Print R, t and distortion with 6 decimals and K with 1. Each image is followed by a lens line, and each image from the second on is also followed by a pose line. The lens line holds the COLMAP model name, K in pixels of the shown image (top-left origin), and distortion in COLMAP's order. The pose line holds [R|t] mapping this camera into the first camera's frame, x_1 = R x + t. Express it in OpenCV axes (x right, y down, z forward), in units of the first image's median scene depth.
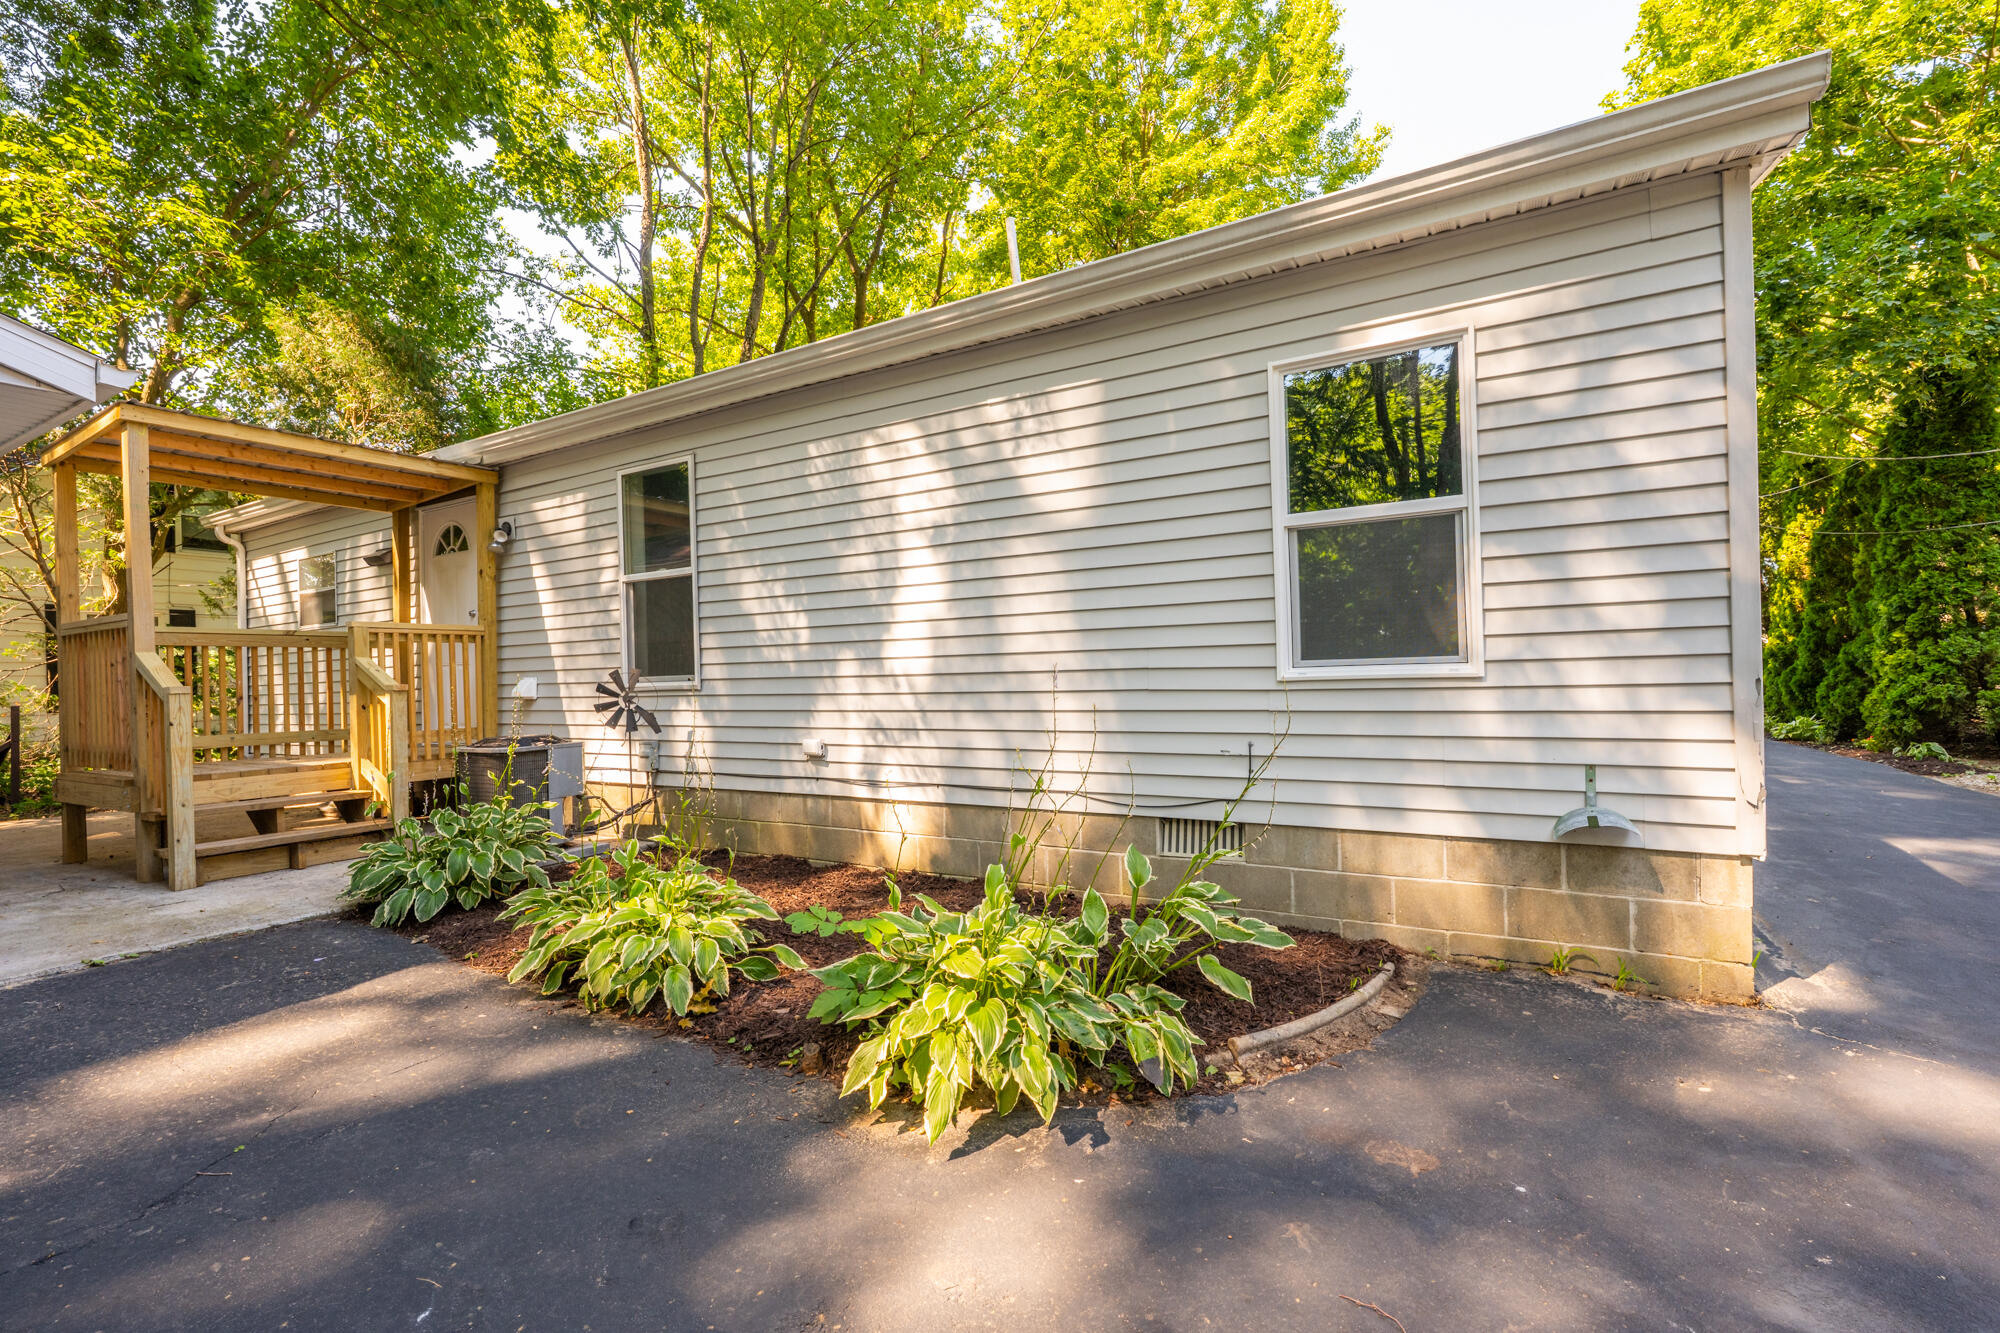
lens RADIAL K [[891.6, 0, 1005.4], [0, 891.6, 671.5], [0, 0, 1]] dist [0.003812, 0.000661]
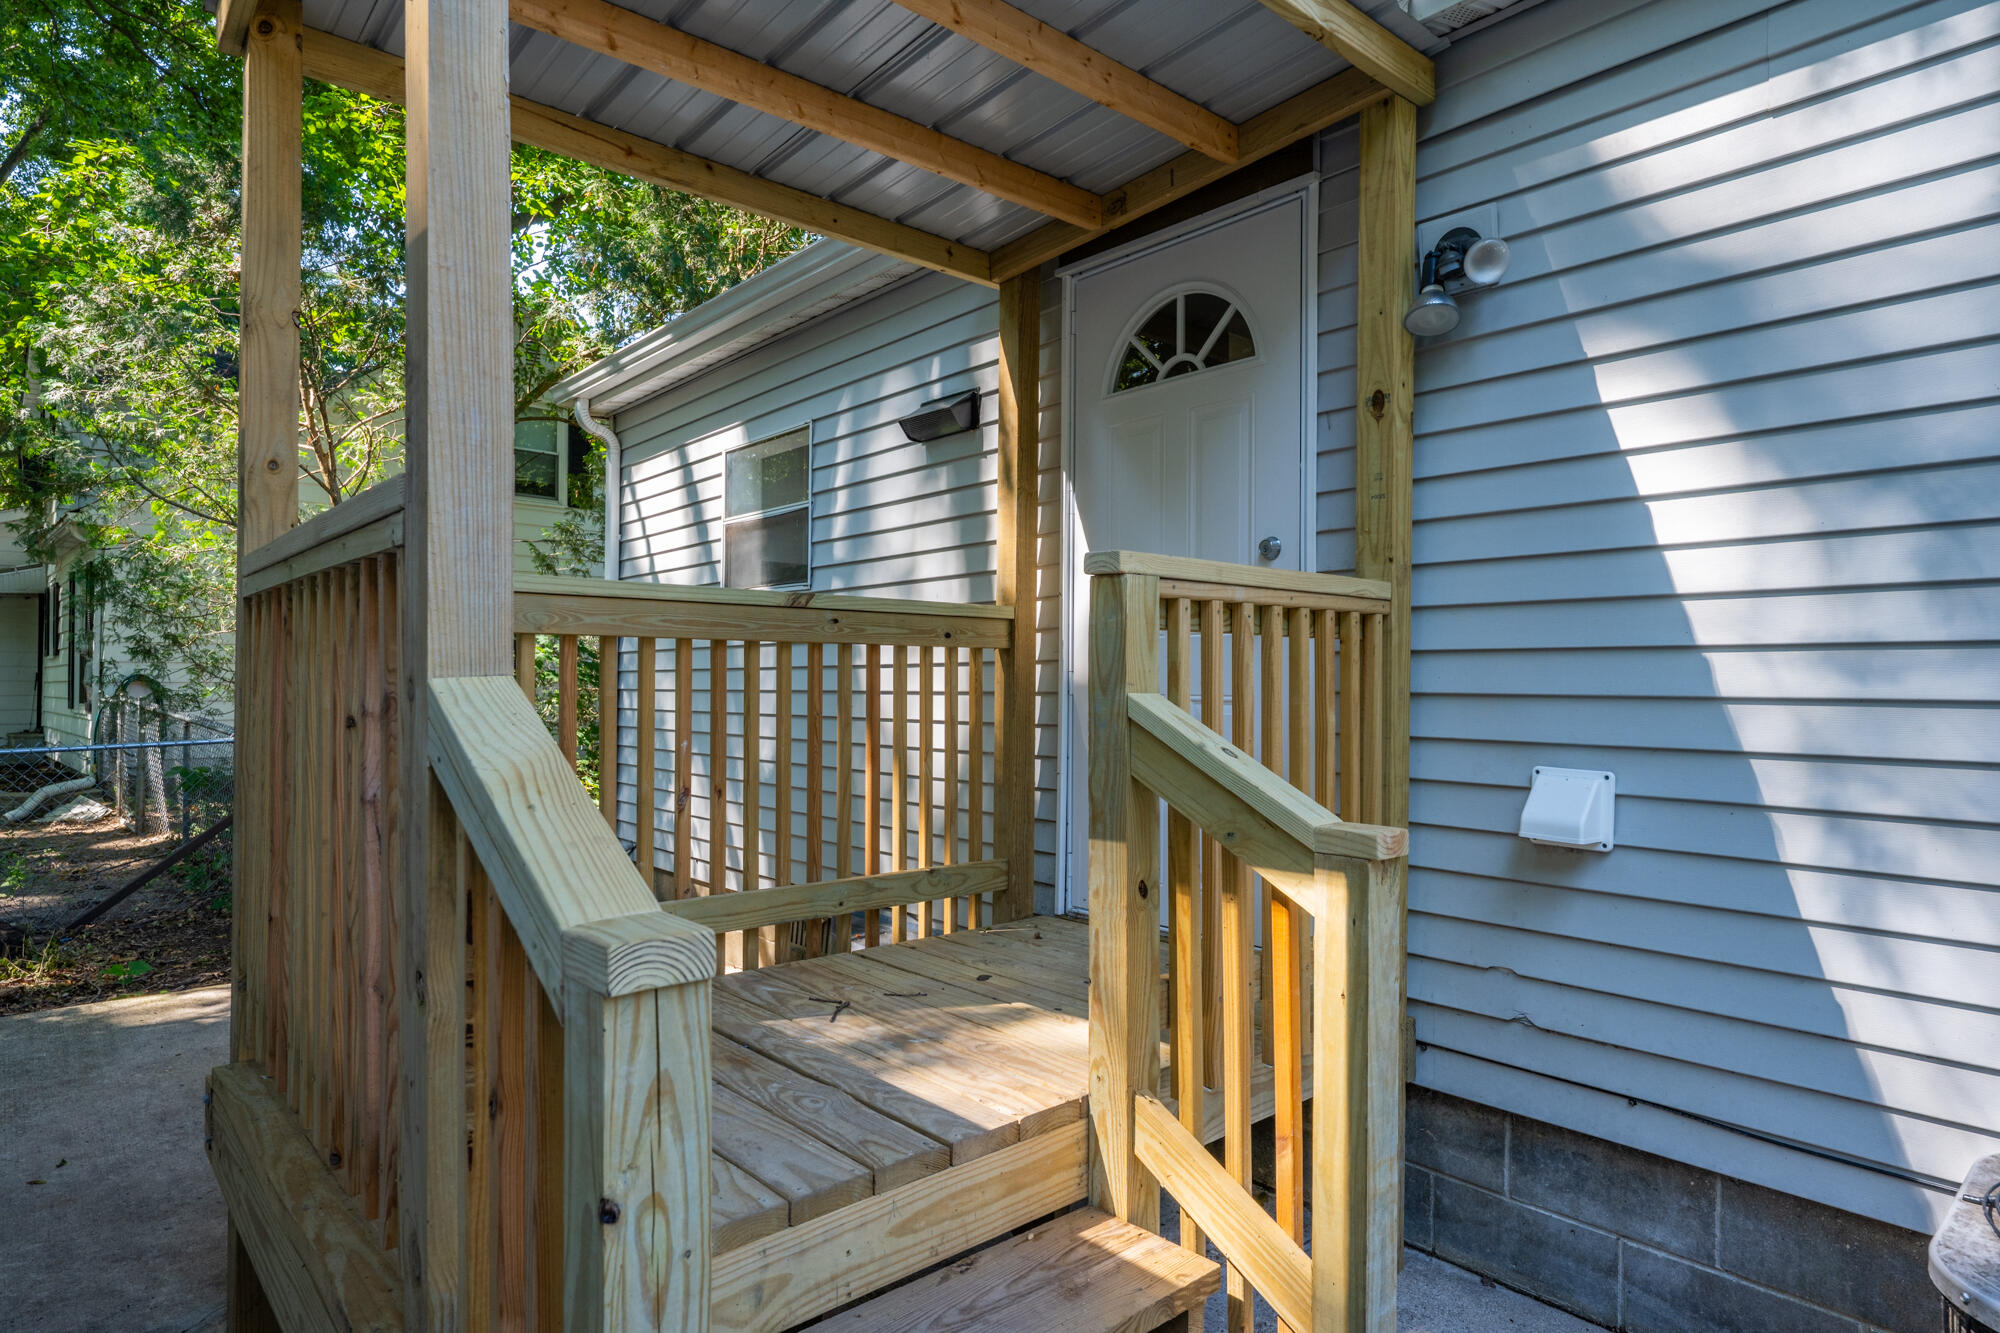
lens RADIAL K [[1126.9, 0, 996.7], [0, 1126.9, 667.8], [0, 0, 1]] dist [-0.000461, -0.000074]
pose [[0.949009, 0.027271, -0.314067, -0.472641], [-0.028644, 0.999590, 0.000244, -0.015708], [0.313945, 0.008765, 0.949401, 0.489302]]
